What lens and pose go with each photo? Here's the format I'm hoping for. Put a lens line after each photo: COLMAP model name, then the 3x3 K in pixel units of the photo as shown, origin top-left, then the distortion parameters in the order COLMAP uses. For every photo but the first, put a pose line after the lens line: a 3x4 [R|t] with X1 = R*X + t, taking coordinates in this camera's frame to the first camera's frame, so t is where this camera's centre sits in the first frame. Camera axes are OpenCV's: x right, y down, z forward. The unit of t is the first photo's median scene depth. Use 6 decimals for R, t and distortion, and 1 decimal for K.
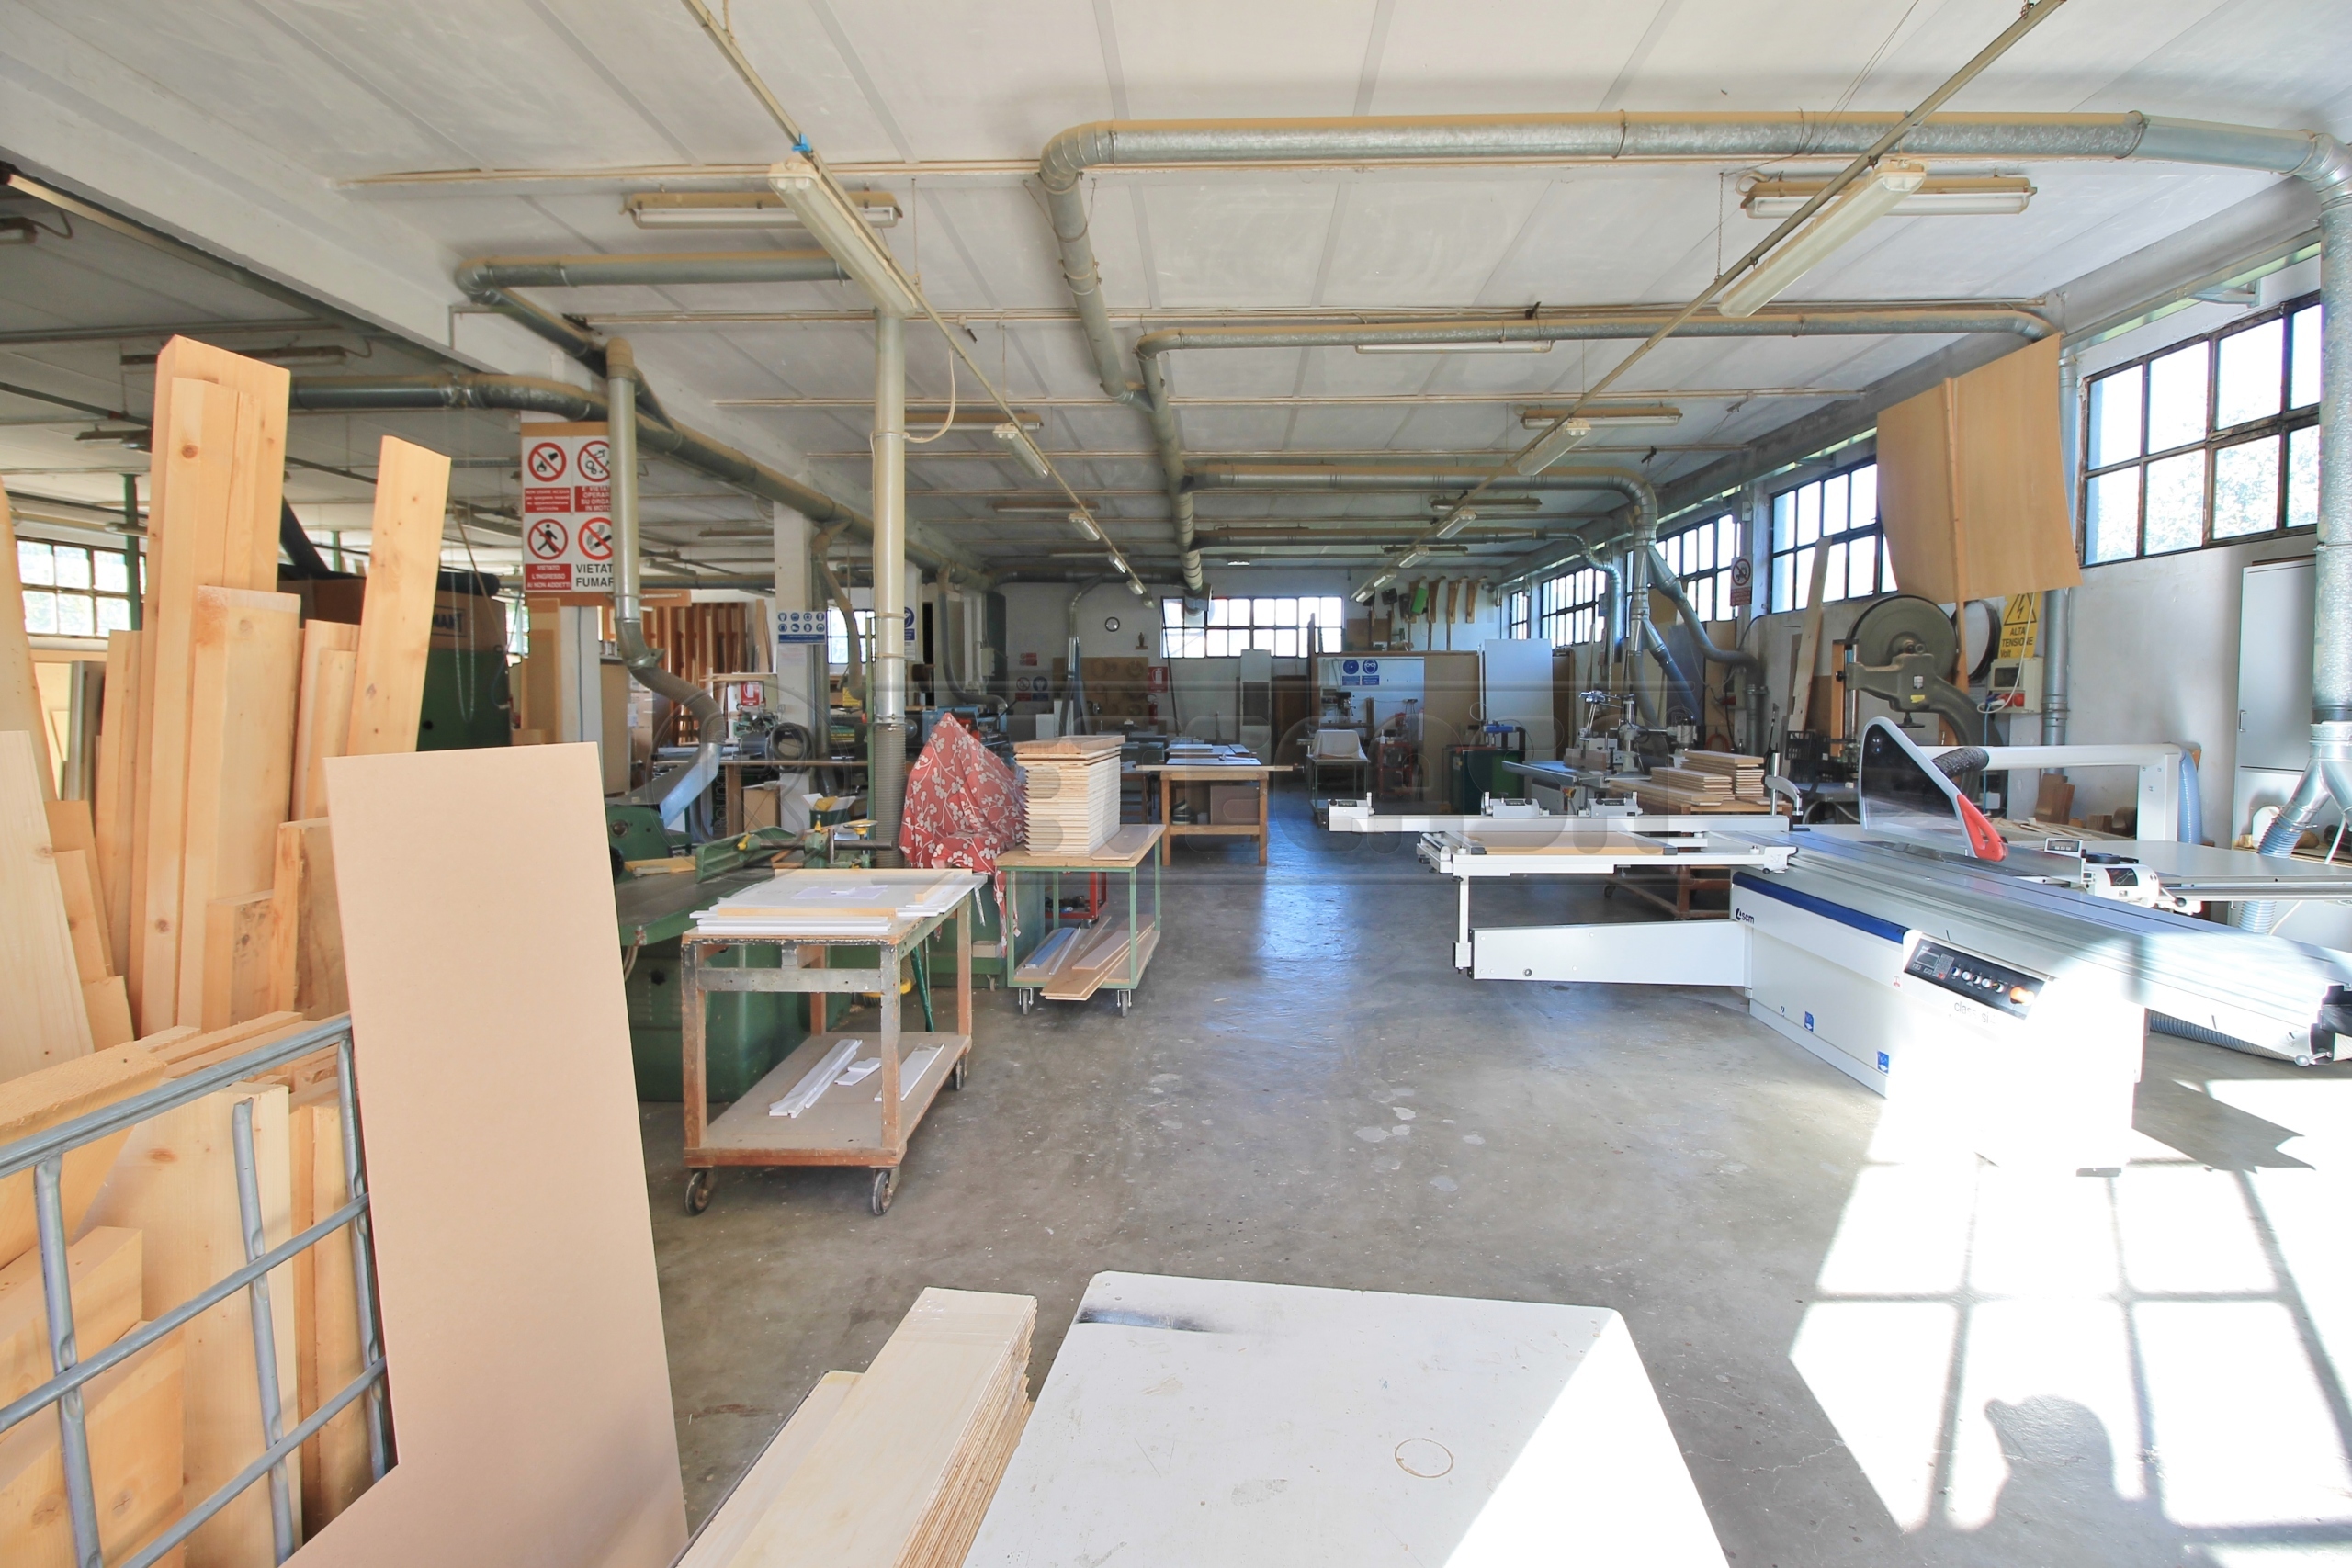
lens RADIAL K [[1092.7, 0, 1183.3], [0, 1092.7, 761.8], [0, 0, 1]] dist [0.012620, -0.022205]
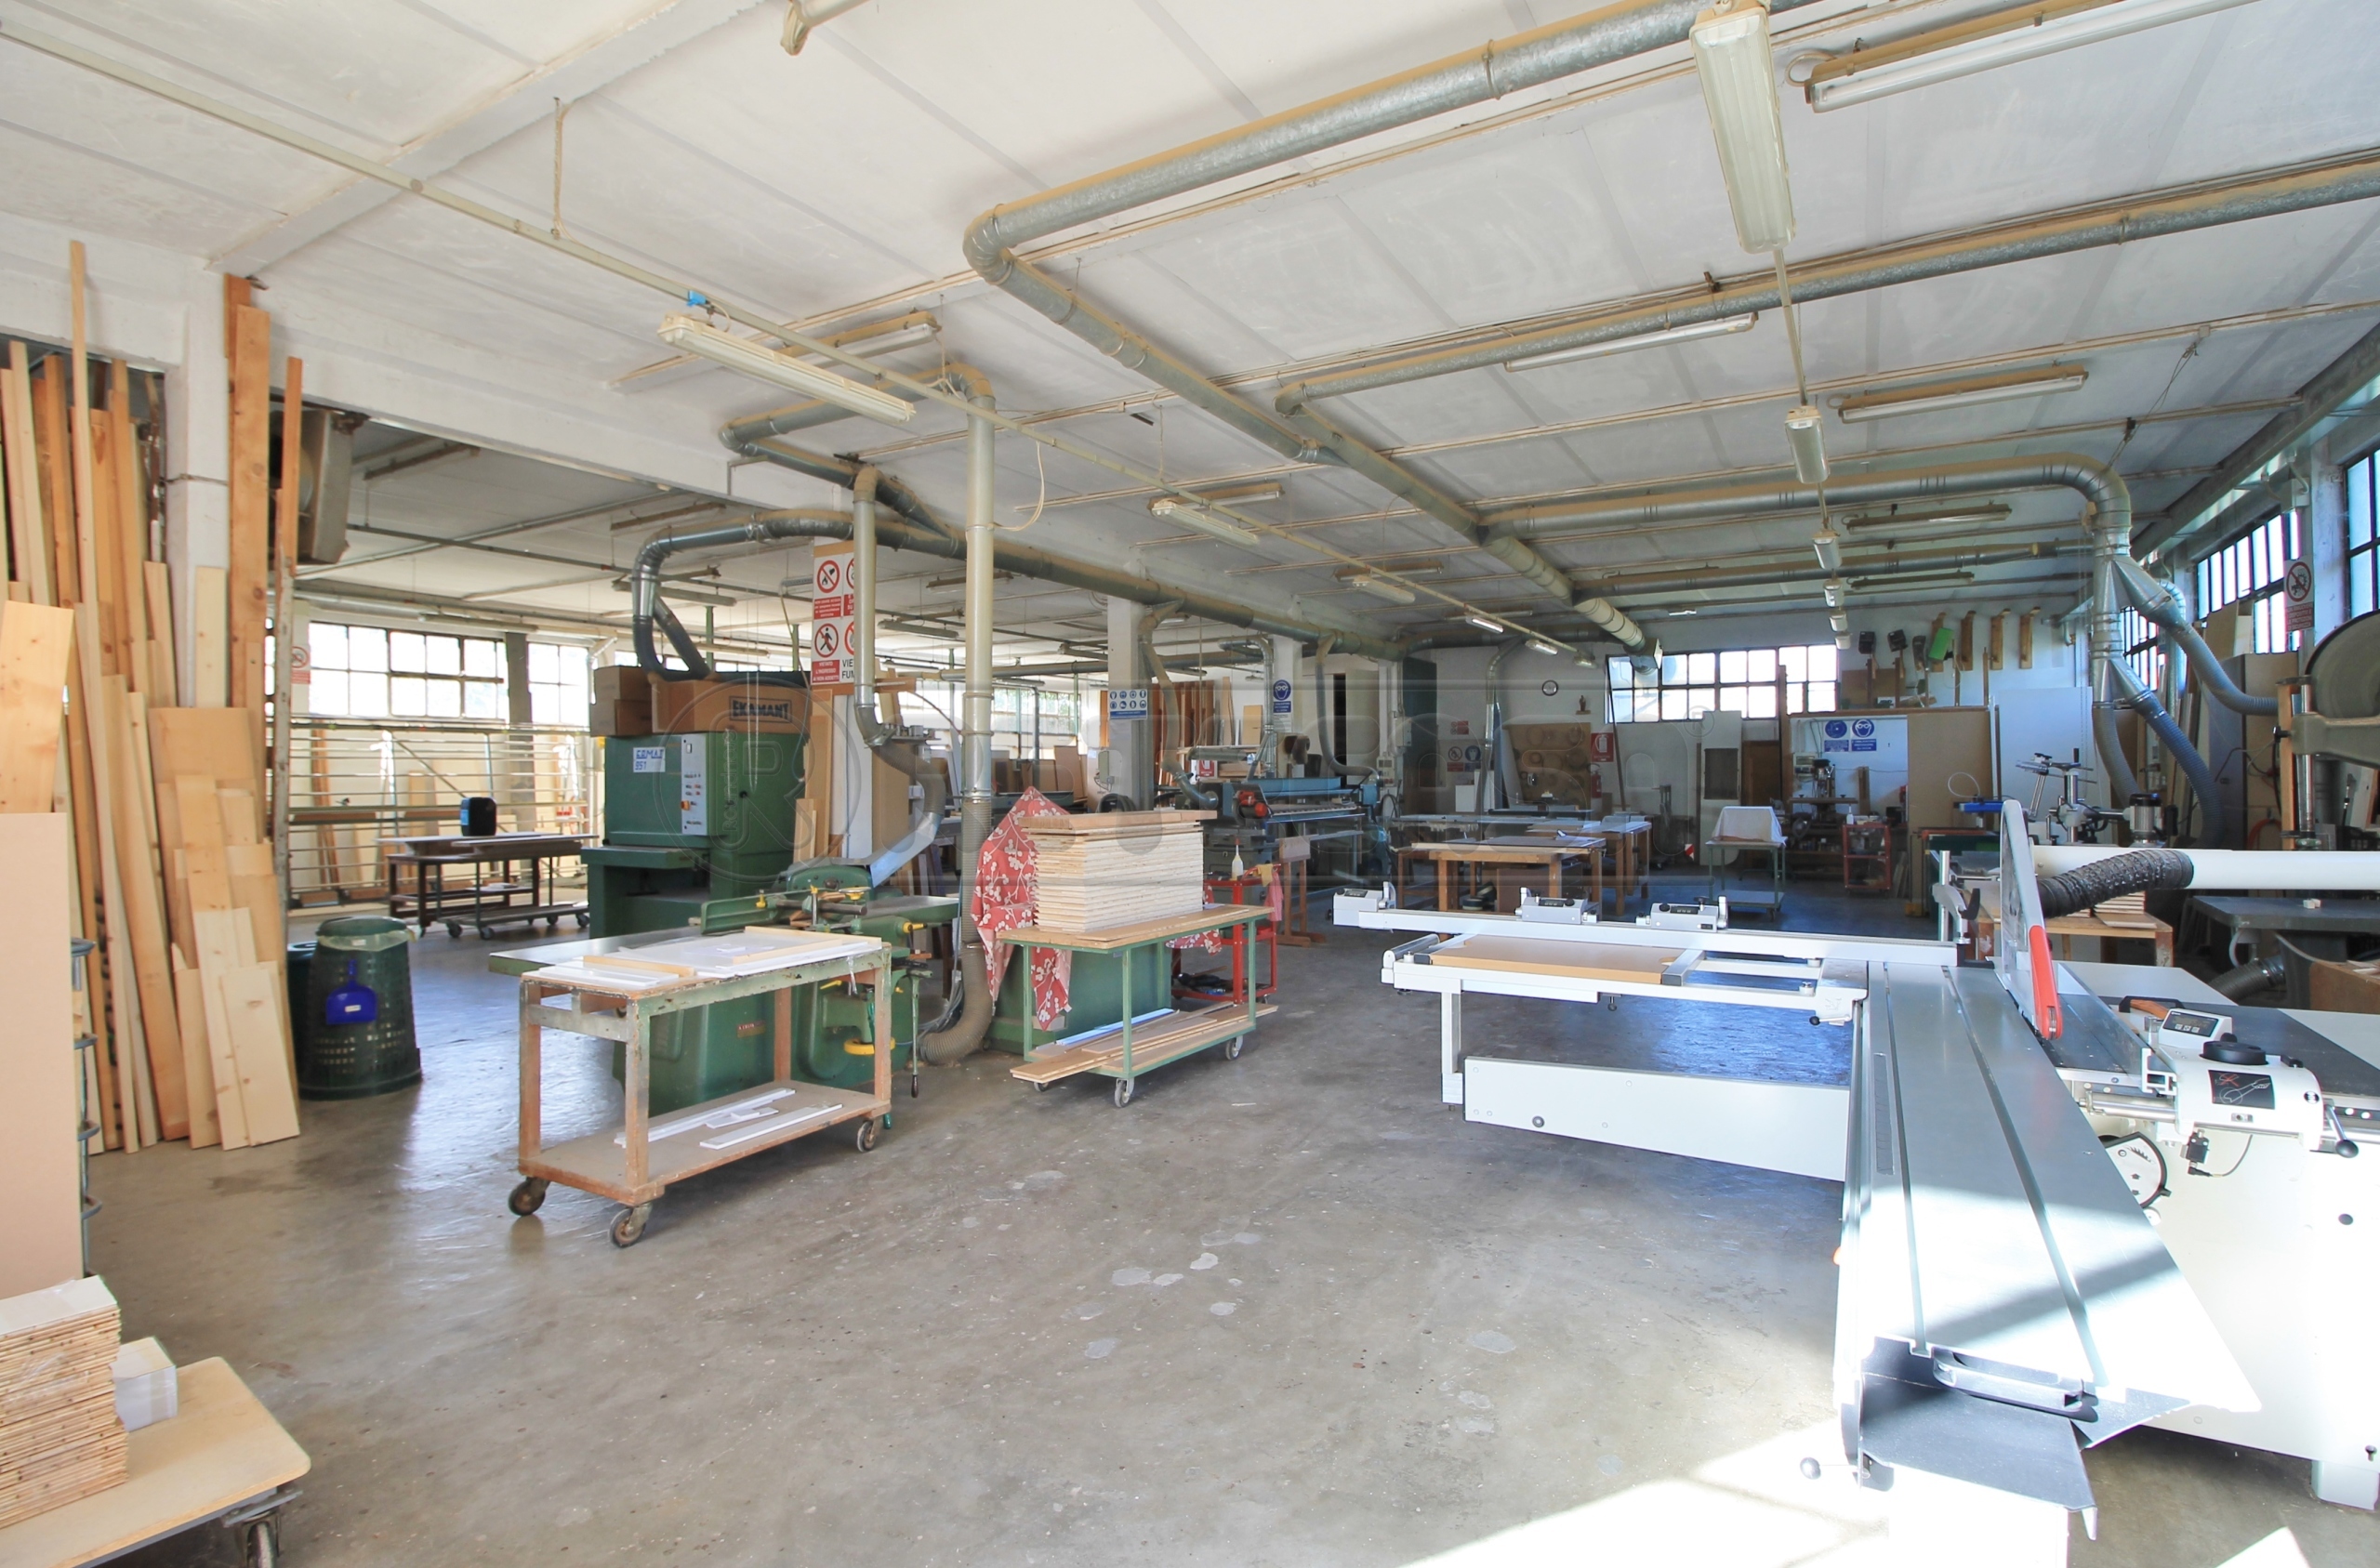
lens RADIAL K [[1112.7, 0, 1195.4], [0, 1112.7, 771.1], [0, 0, 1]] dist [0.002313, -0.013706]
pose [[0.880225, -0.002768, -0.474548, 0.367421], [-0.023333, 0.998521, -0.049103, -0.009925], [0.473983, 0.054294, 0.878859, 0.131635]]
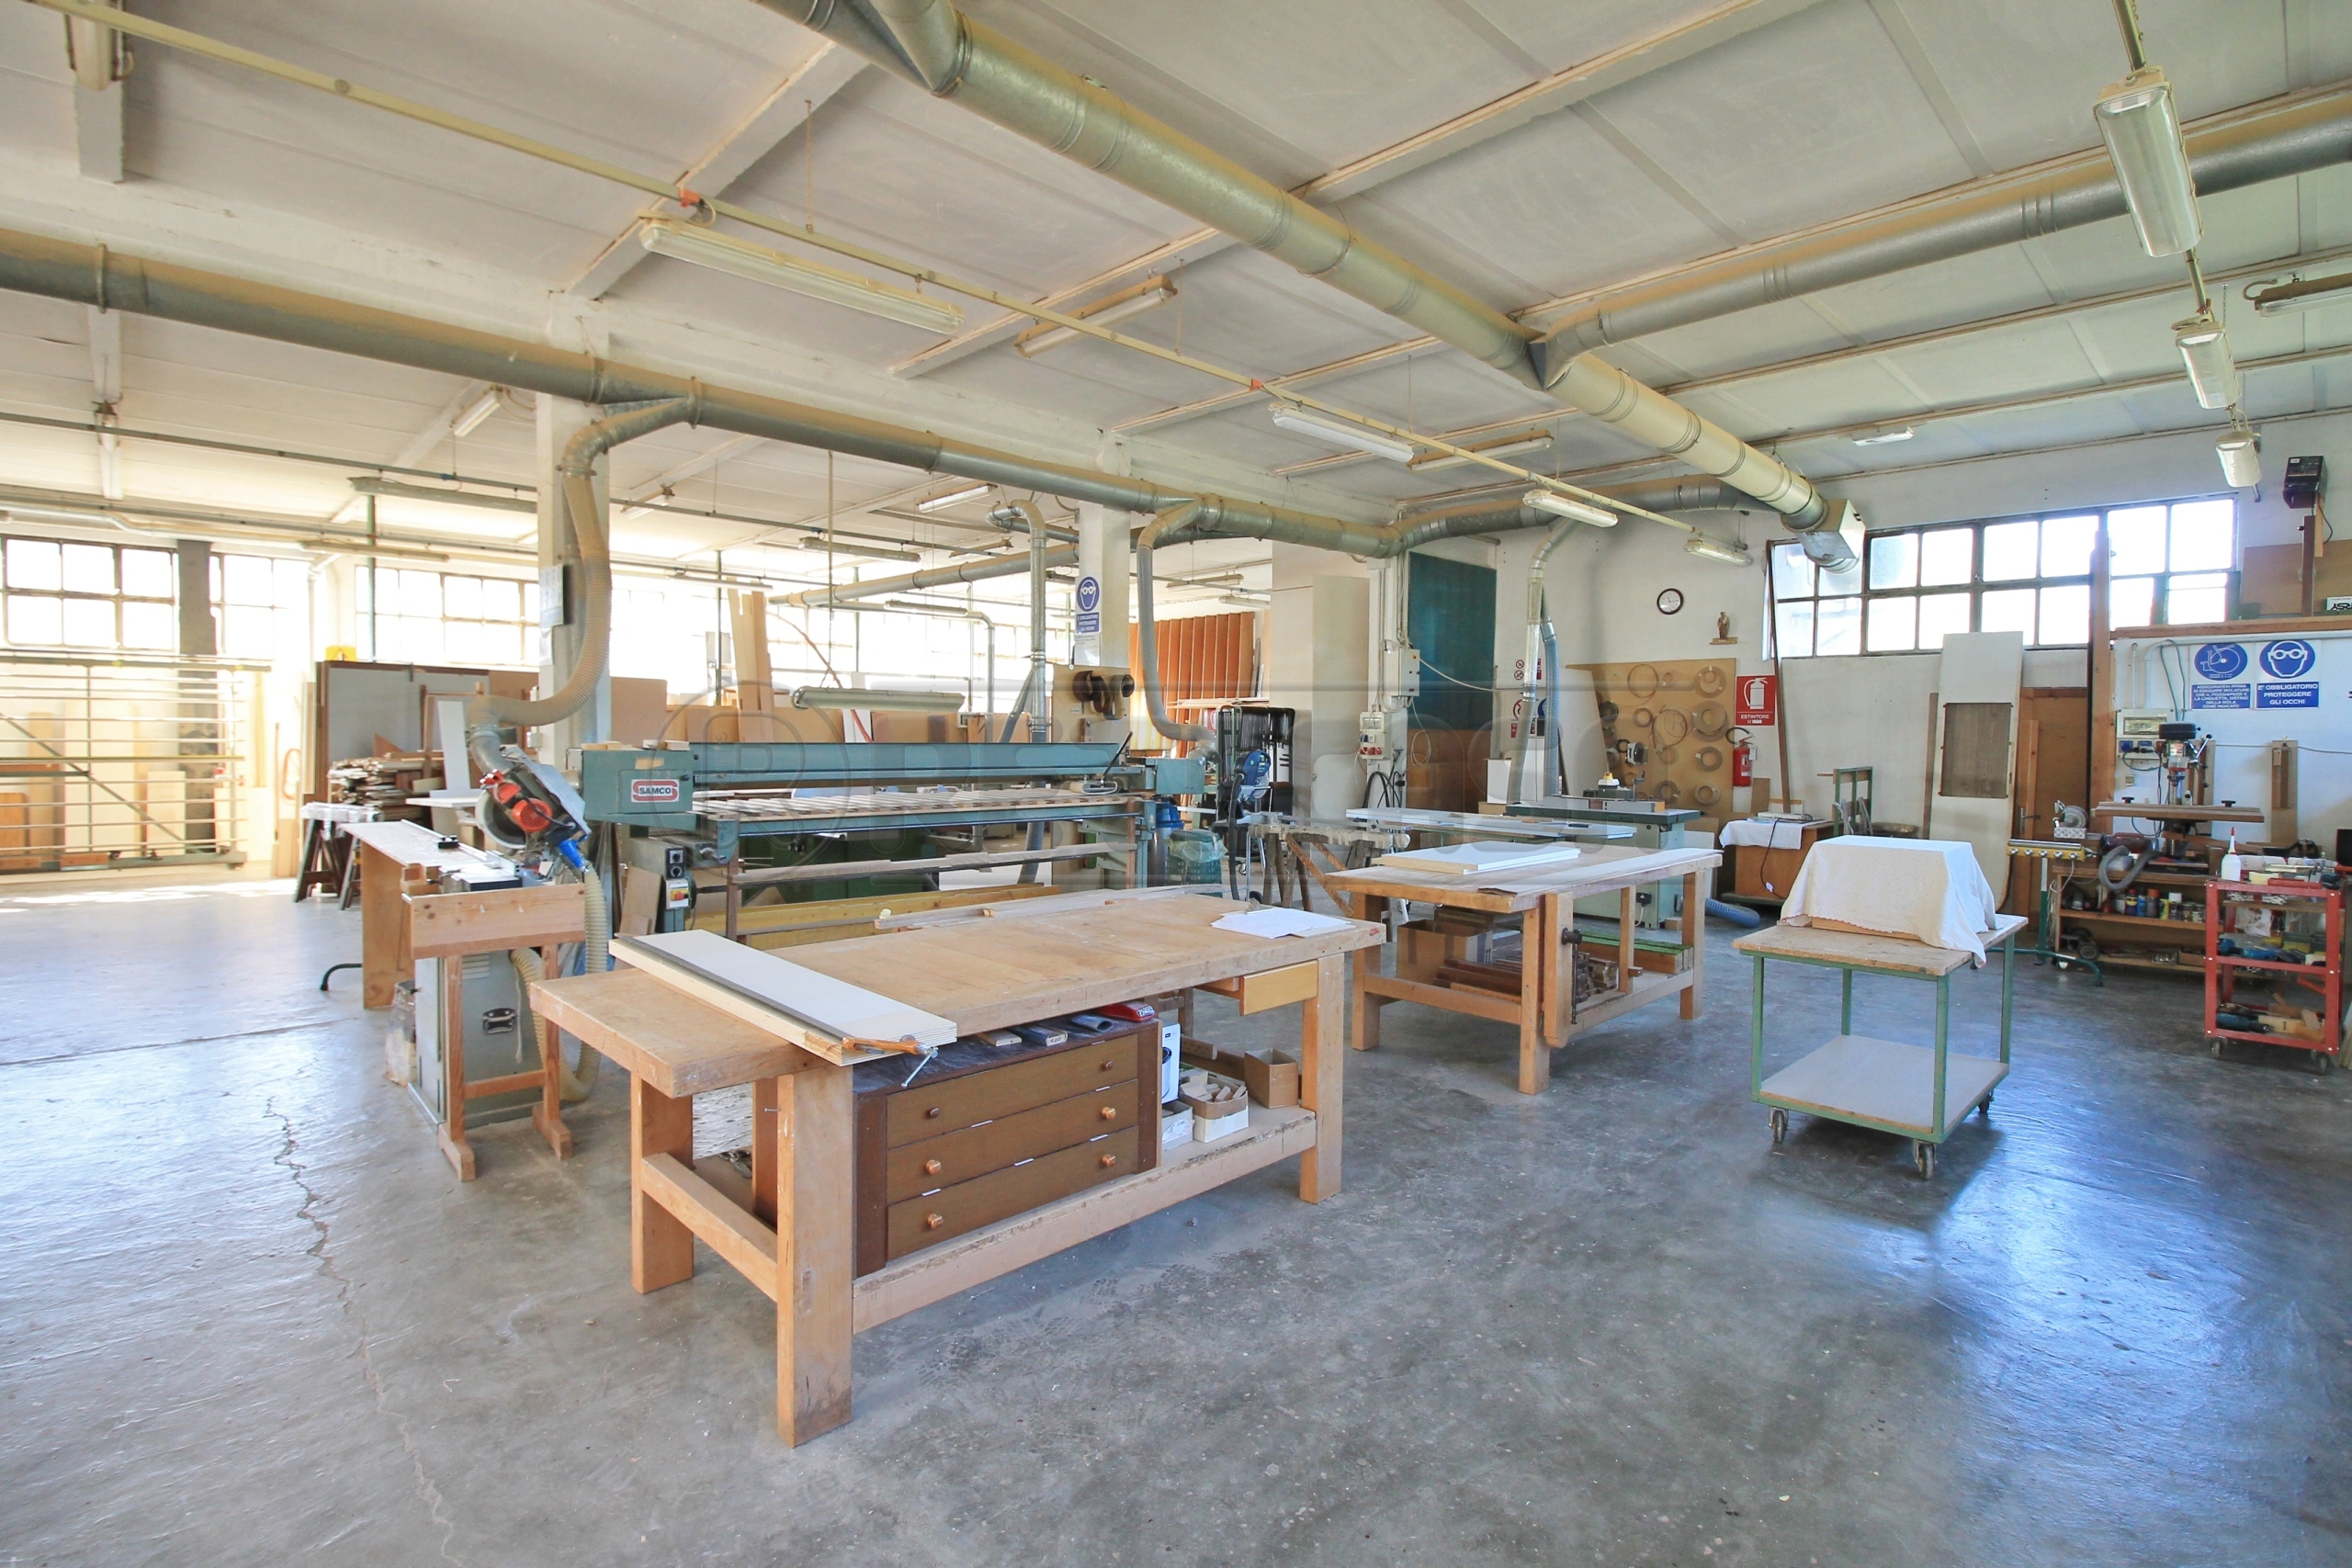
lens RADIAL K [[1092.7, 0, 1183.3], [0, 1092.7, 761.8], [0, 0, 1]] dist [0.012620, -0.022205]
pose [[0.723106, 0.028534, -0.690148, 0.448107], [-0.051760, 0.998576, -0.012945, -0.078793], [0.688795, 0.045083, 0.723553, 1.369972]]
